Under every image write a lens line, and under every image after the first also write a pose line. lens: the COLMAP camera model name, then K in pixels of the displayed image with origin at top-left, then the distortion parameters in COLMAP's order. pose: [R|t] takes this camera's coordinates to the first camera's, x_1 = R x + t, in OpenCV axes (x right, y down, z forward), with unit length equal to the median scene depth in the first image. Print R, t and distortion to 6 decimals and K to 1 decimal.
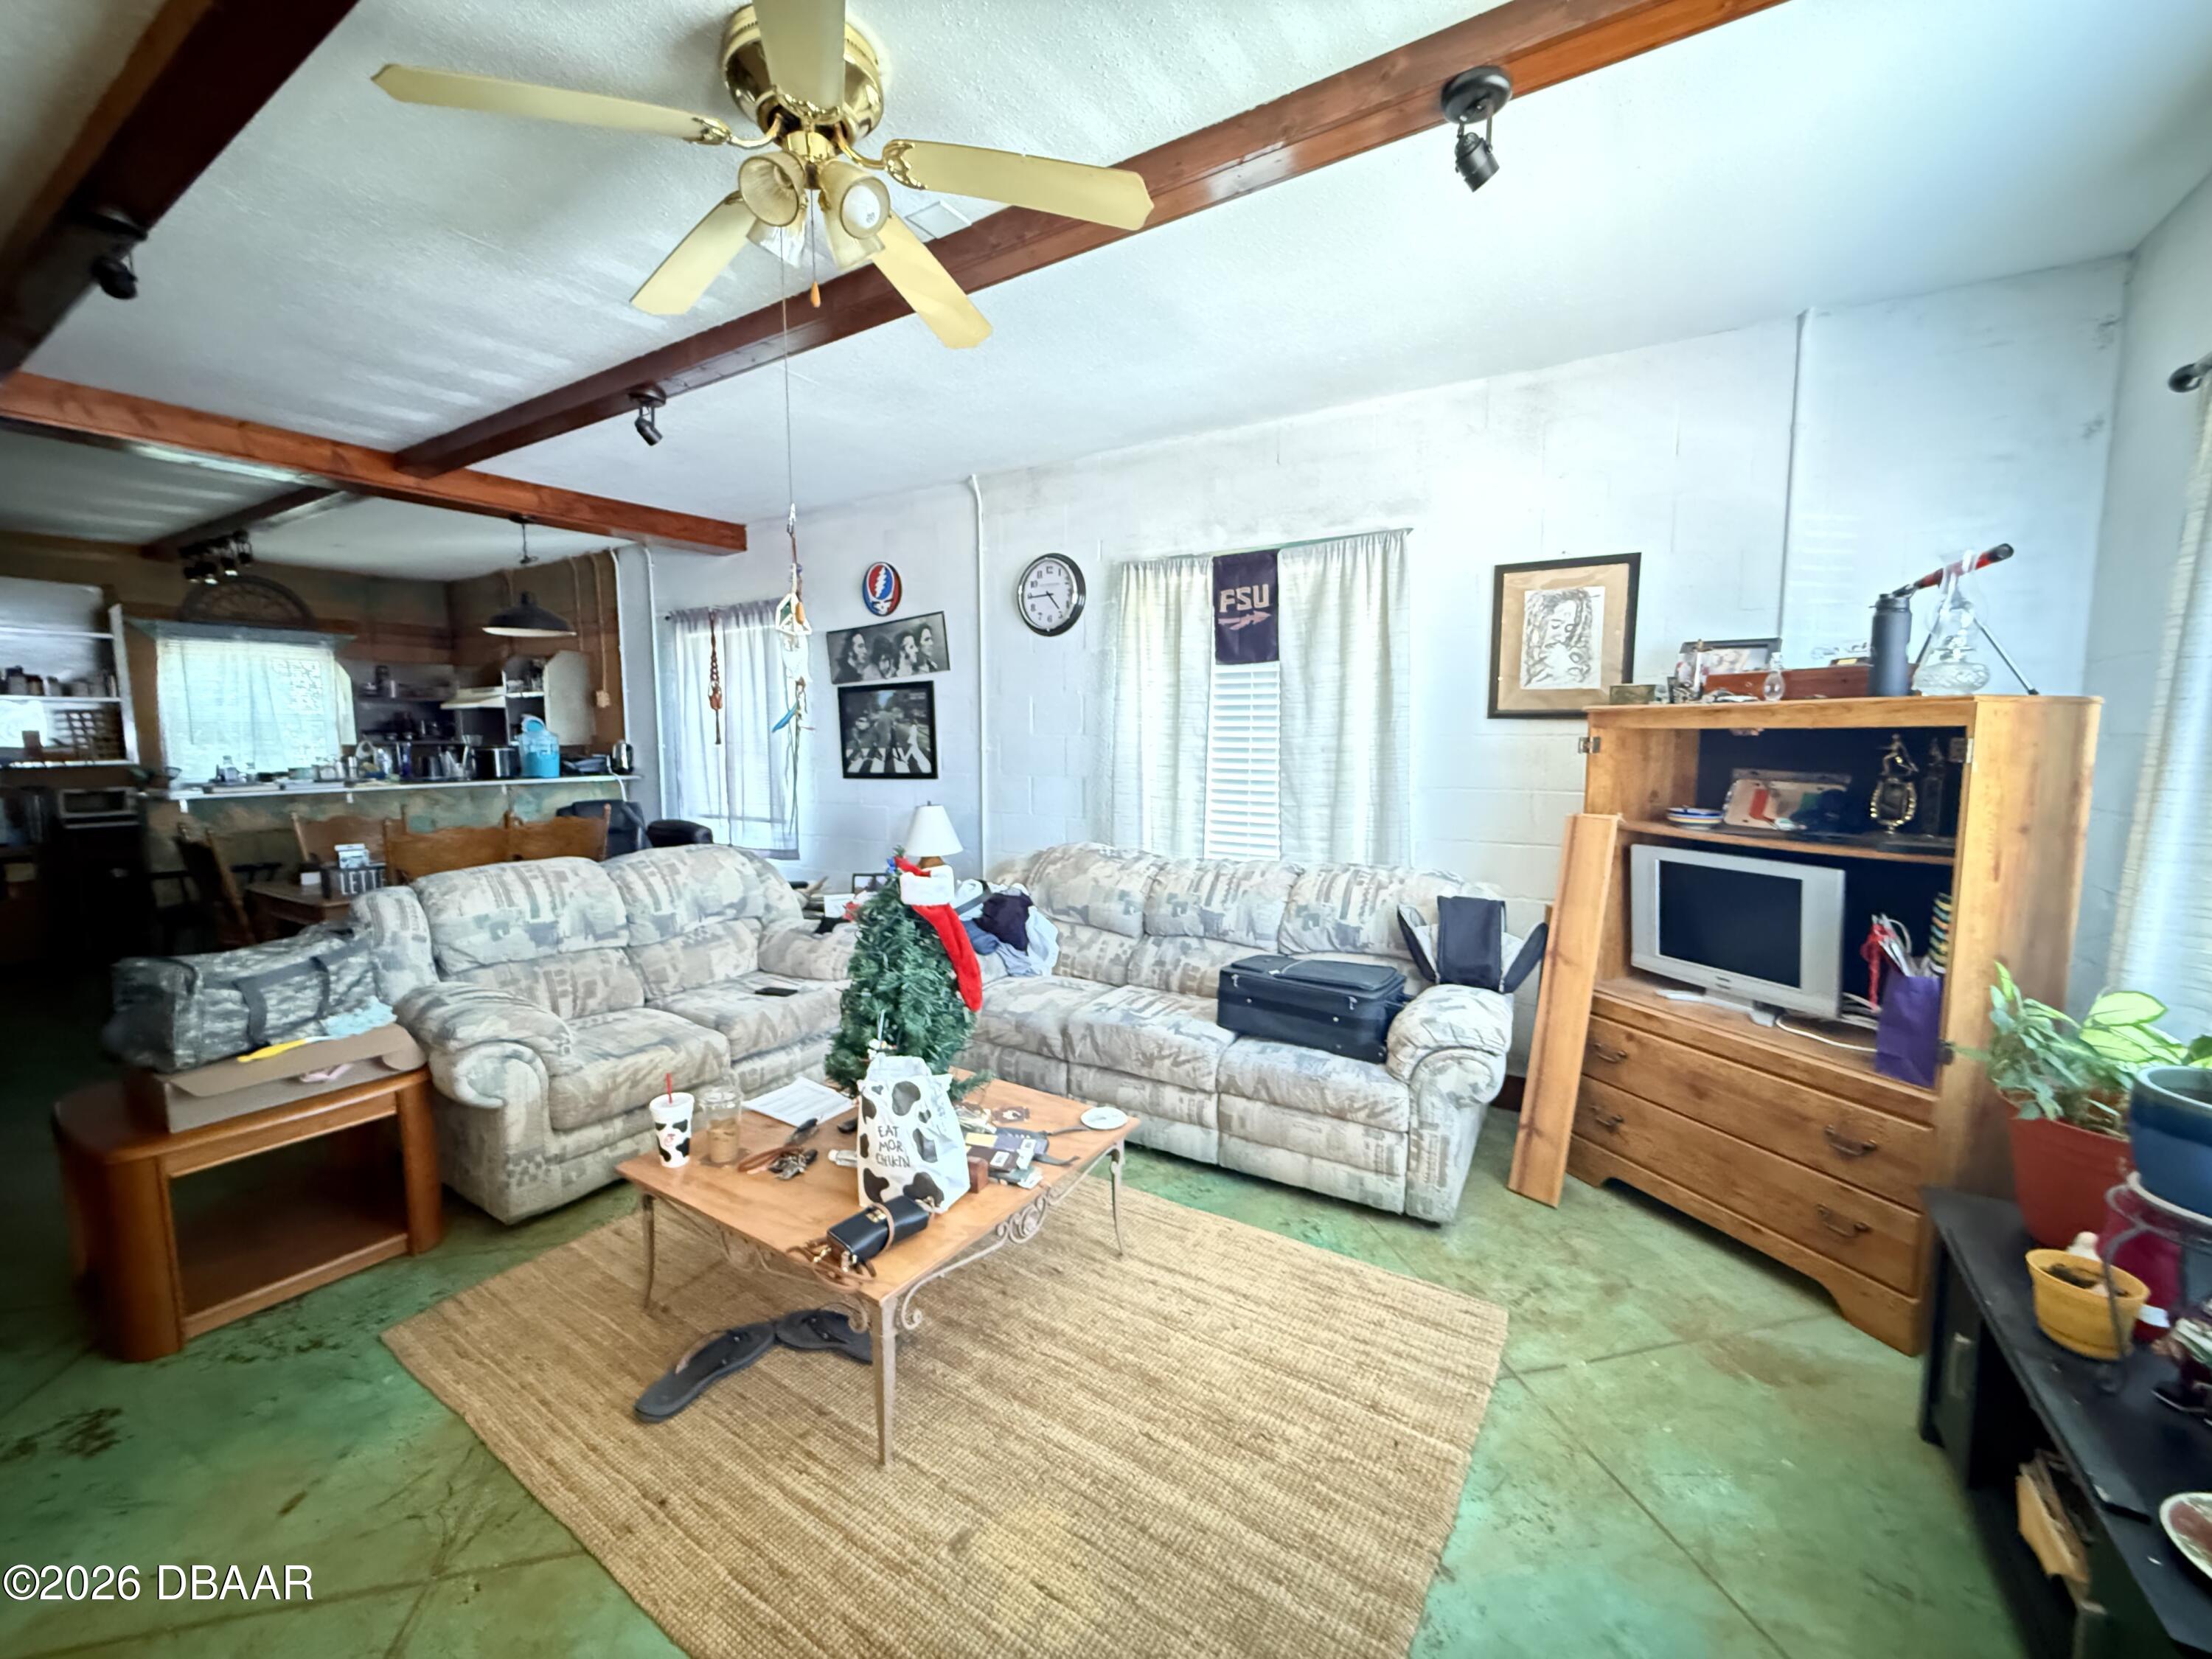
lens RADIAL K [[875.8, 0, 1097.1], [0, 875.8, 827.9], [0, 0, 1]] dist [0.001664, -0.000073]
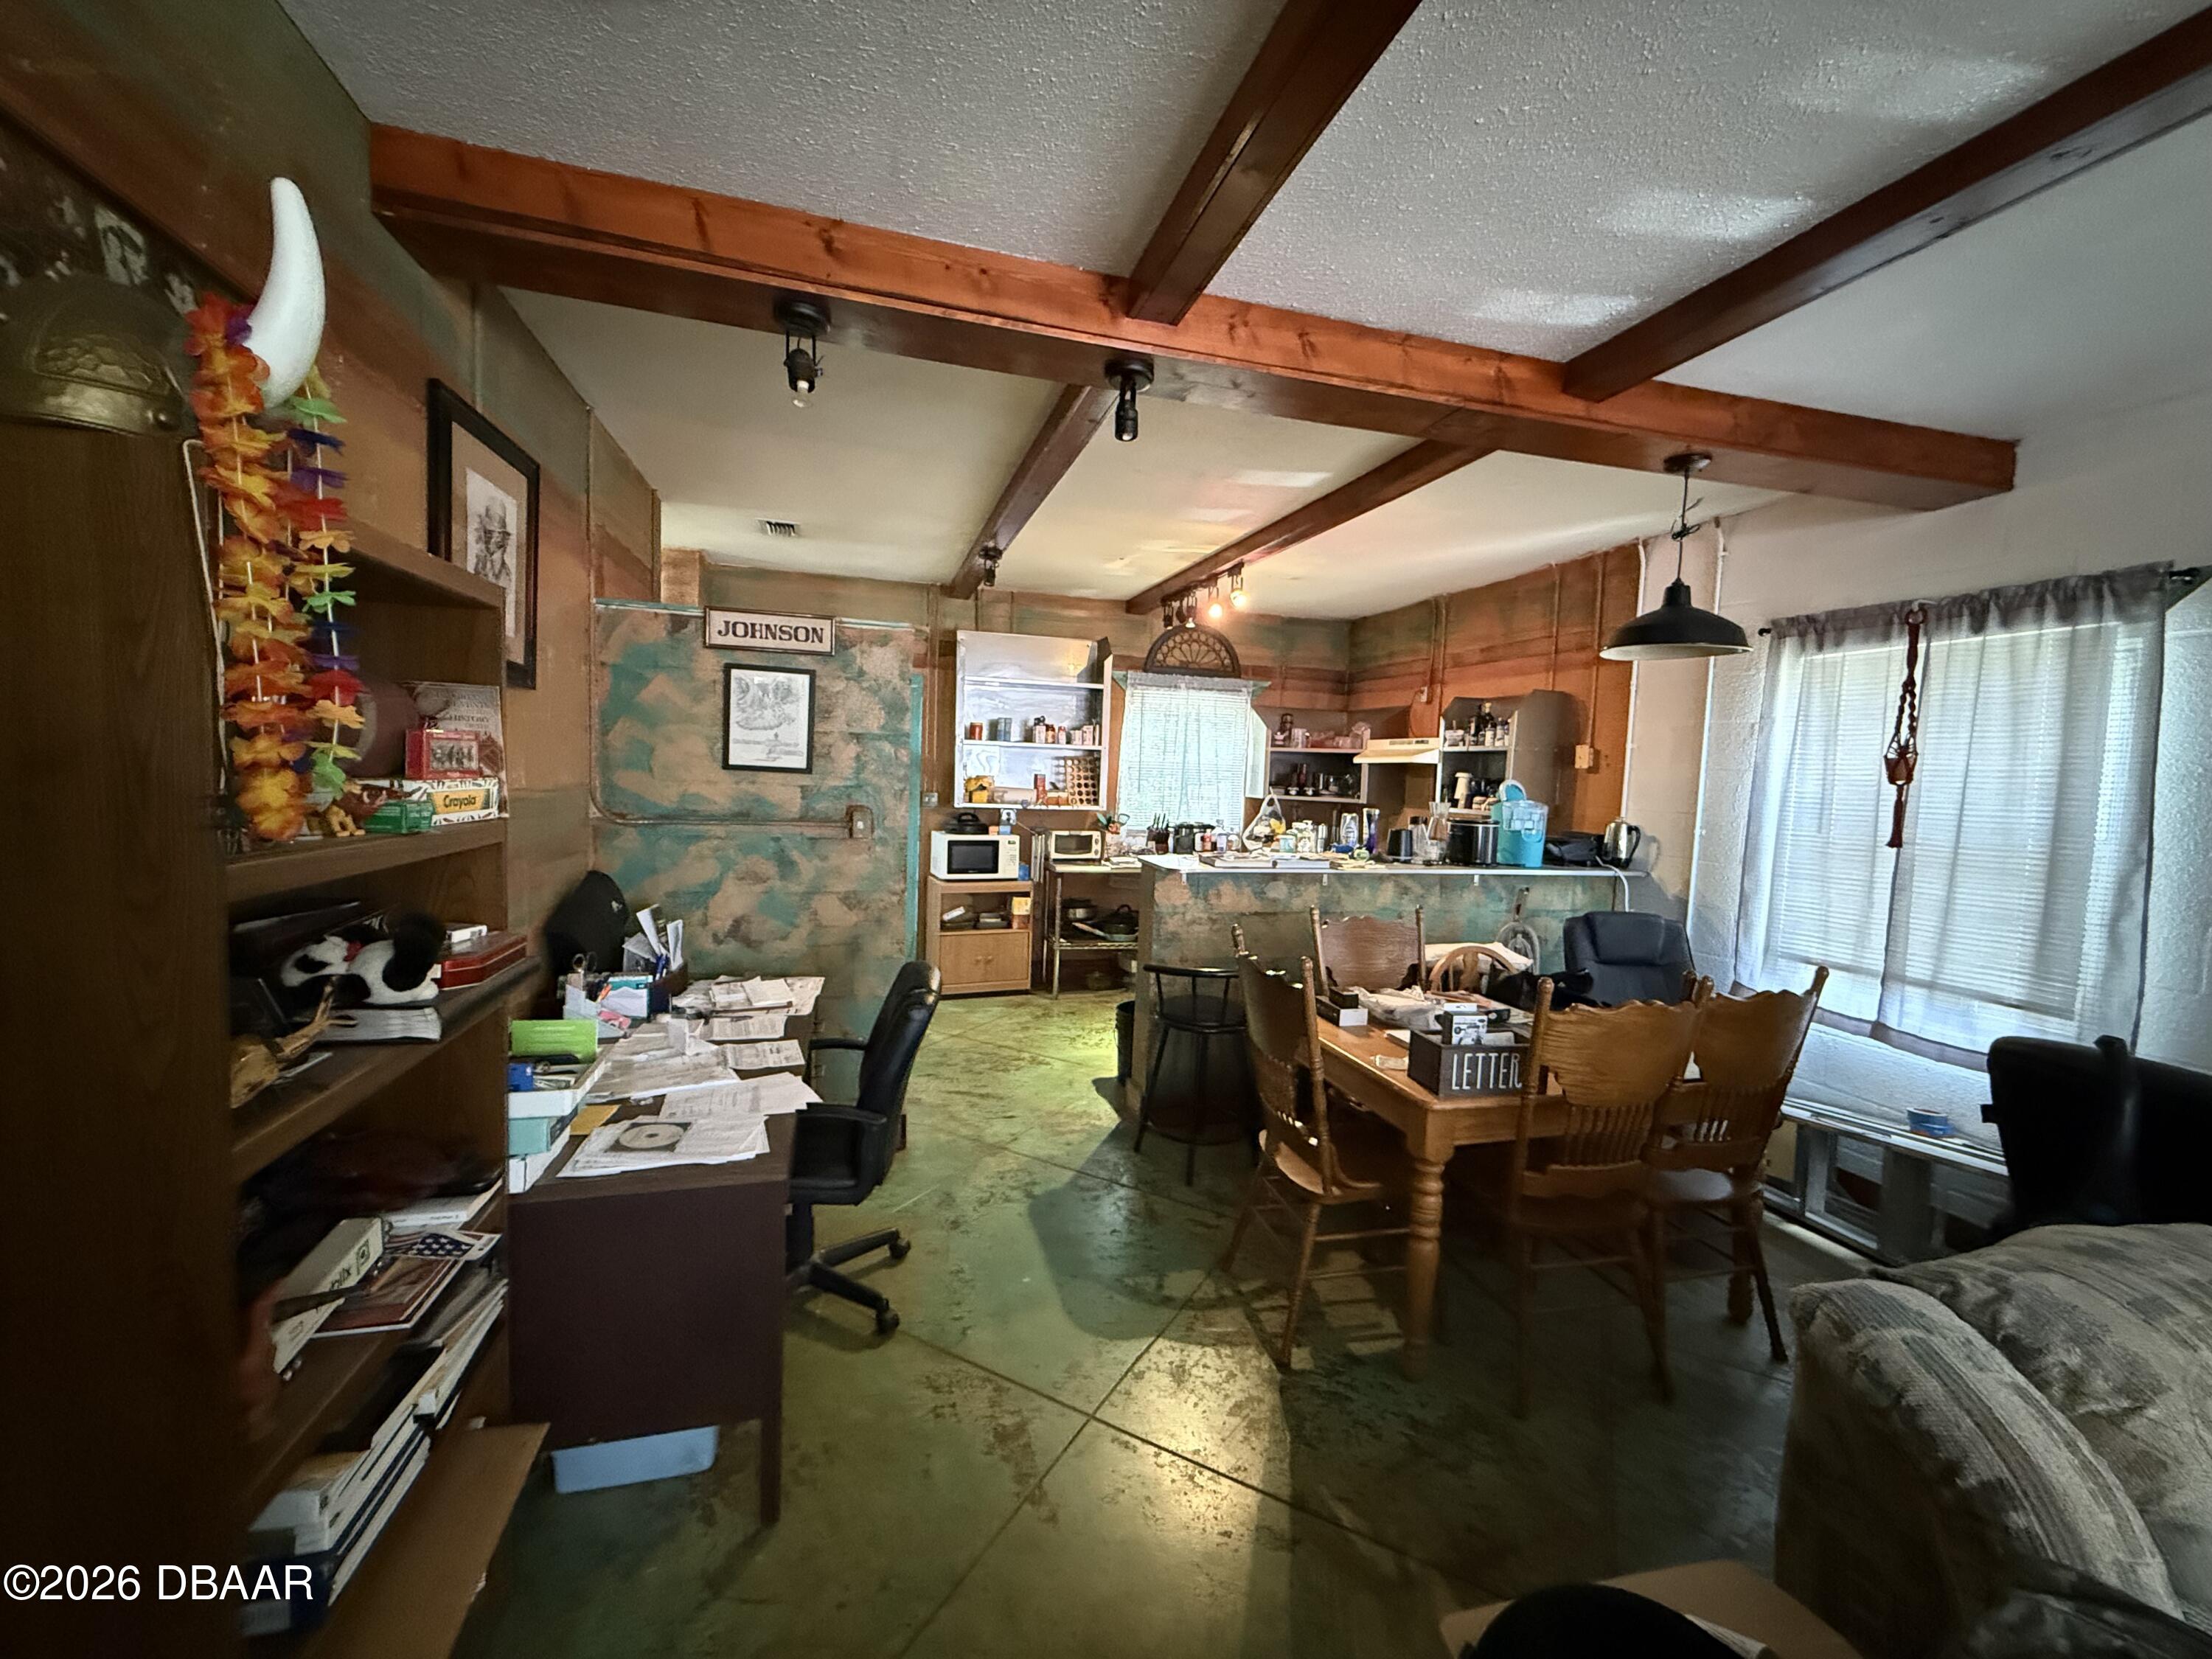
lens RADIAL K [[875.8, 0, 1102.0], [0, 875.8, 825.2], [0, 0, 1]] dist [0.001664, -0.000073]
pose [[0.738385, 0.076604, -0.670014, -0.419983], [-0.113614, 0.993457, -0.011625, -0.044378], [0.664740, 0.084707, 0.742257, 0.247060]]
